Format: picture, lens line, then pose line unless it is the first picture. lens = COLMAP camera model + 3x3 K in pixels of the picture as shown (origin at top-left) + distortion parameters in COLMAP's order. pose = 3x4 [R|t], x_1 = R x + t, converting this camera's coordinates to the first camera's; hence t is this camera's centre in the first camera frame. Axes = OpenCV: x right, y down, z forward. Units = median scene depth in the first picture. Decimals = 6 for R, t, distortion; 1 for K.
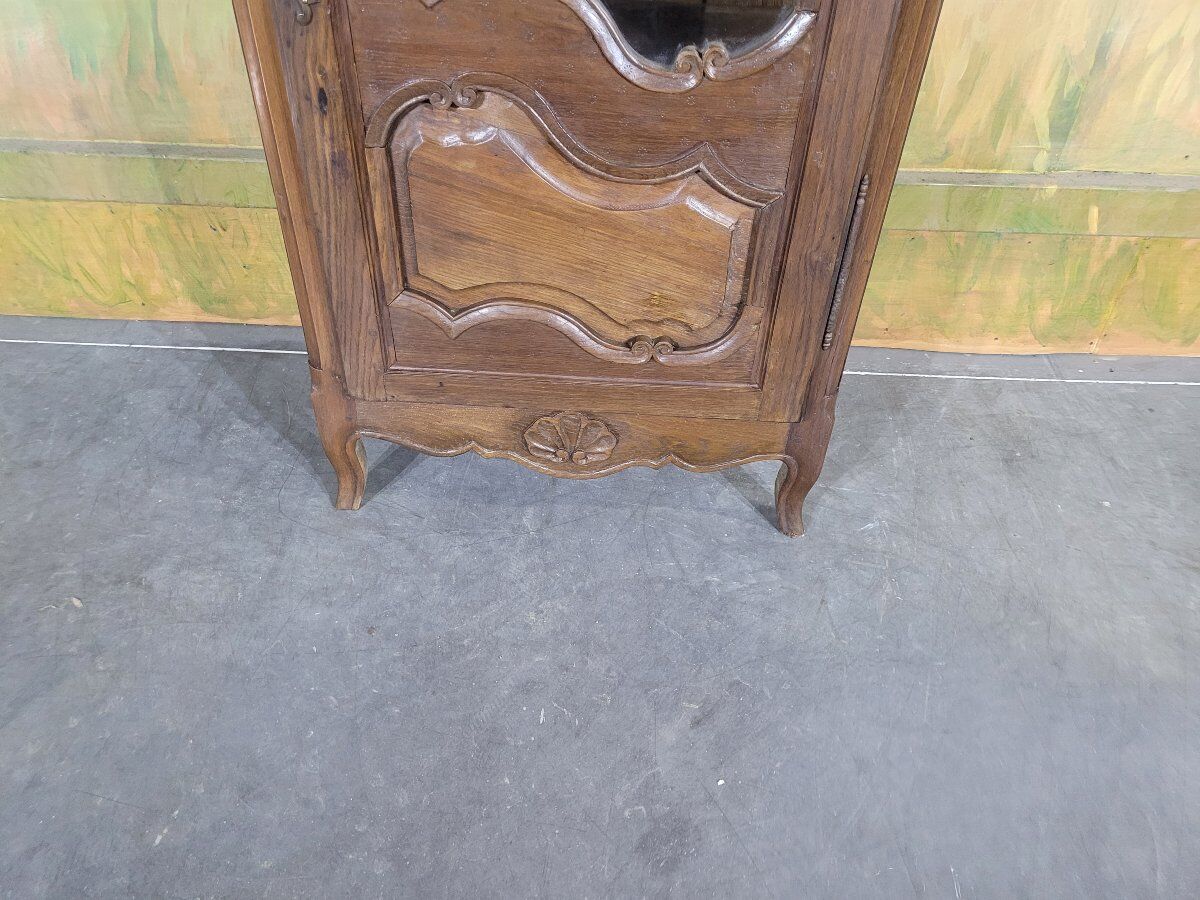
lens RADIAL K [[880.1, 0, 600.0], [0, 880.1, 450.0], [0, 0, 1]] dist [0.045700, -0.030910]
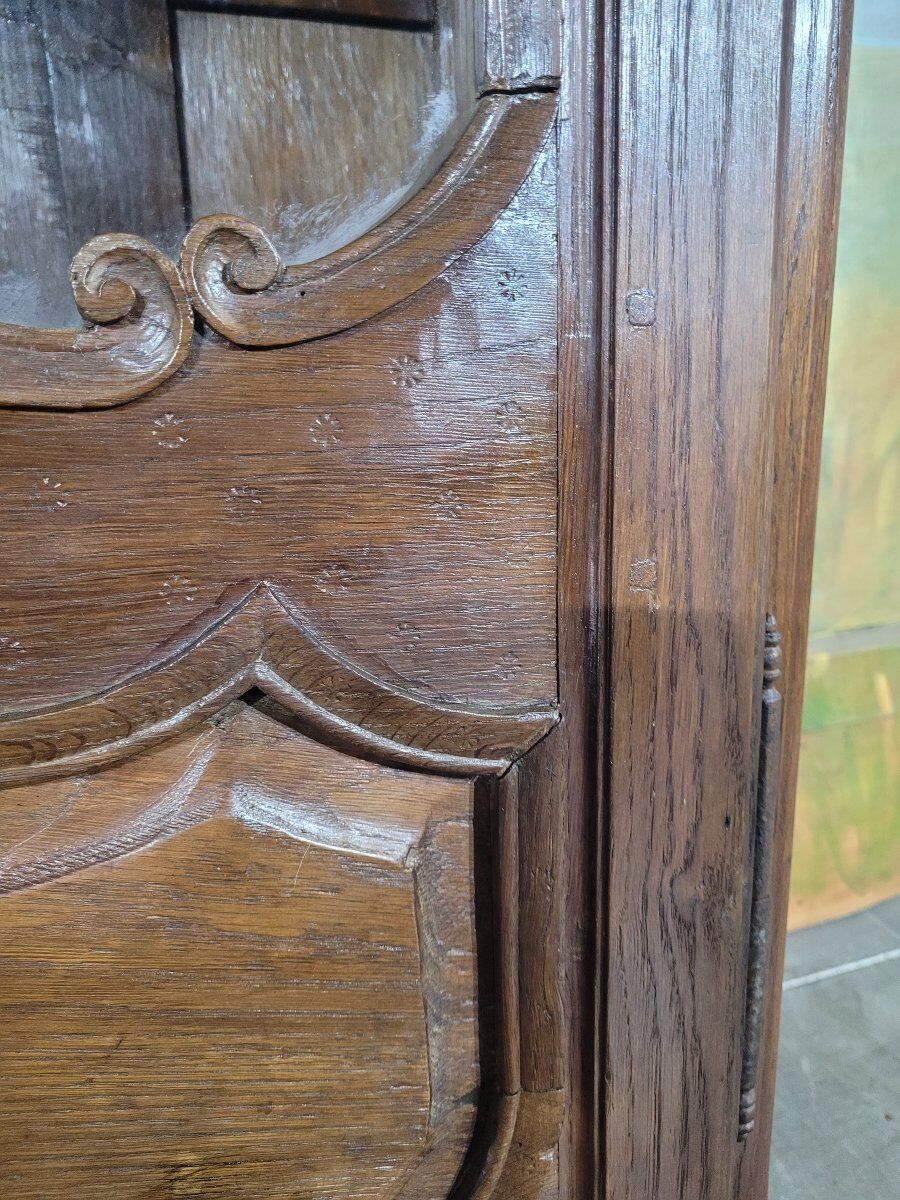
lens RADIAL K [[880.1, 0, 450.0], [0, 880.1, 600.0], [0, 0, 1]] dist [0.045700, -0.030910]
pose [[0.938991, -0.141696, 0.313397, 0.084436], [0.268745, 0.870917, -0.411436, -0.207087], [-0.214644, 0.470559, 0.855864, 0.723311]]
